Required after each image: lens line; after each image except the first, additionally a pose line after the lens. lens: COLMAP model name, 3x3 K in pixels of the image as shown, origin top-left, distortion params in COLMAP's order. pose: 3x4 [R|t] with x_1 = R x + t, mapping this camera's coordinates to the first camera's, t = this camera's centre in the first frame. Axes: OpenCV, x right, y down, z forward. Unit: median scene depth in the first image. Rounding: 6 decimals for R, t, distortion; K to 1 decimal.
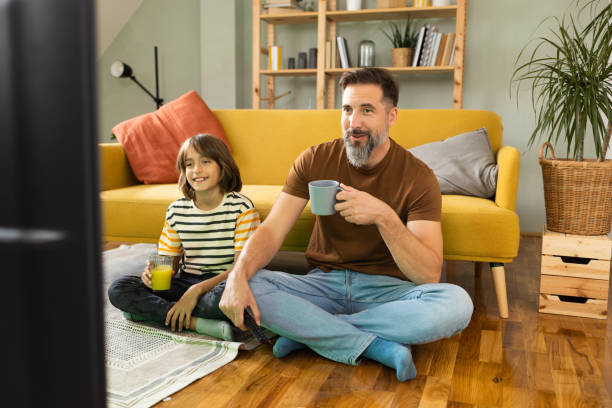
lens RADIAL K [[609.6, 0, 306.0], [0, 609.6, 204.0], [0, 0, 1]] dist [0.005520, 0.009848]
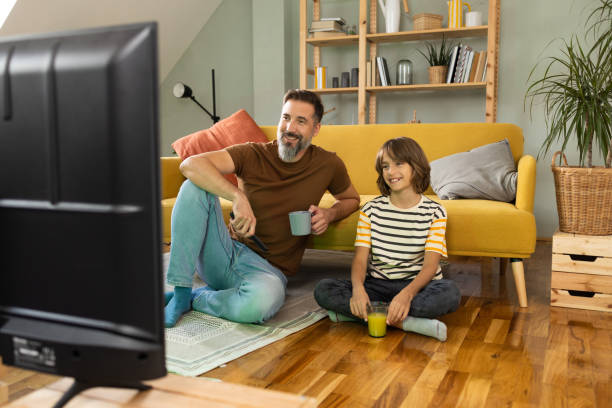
lens RADIAL K [[610.2, 0, 306.0], [0, 610.2, 204.0], [0, 0, 1]] dist [-0.006305, 0.006396]
pose [[0.995270, -0.003233, -0.097096, 0.039427], [0.000938, 0.999719, -0.023671, 0.015529], [0.097145, 0.023467, 0.994993, -0.108242]]
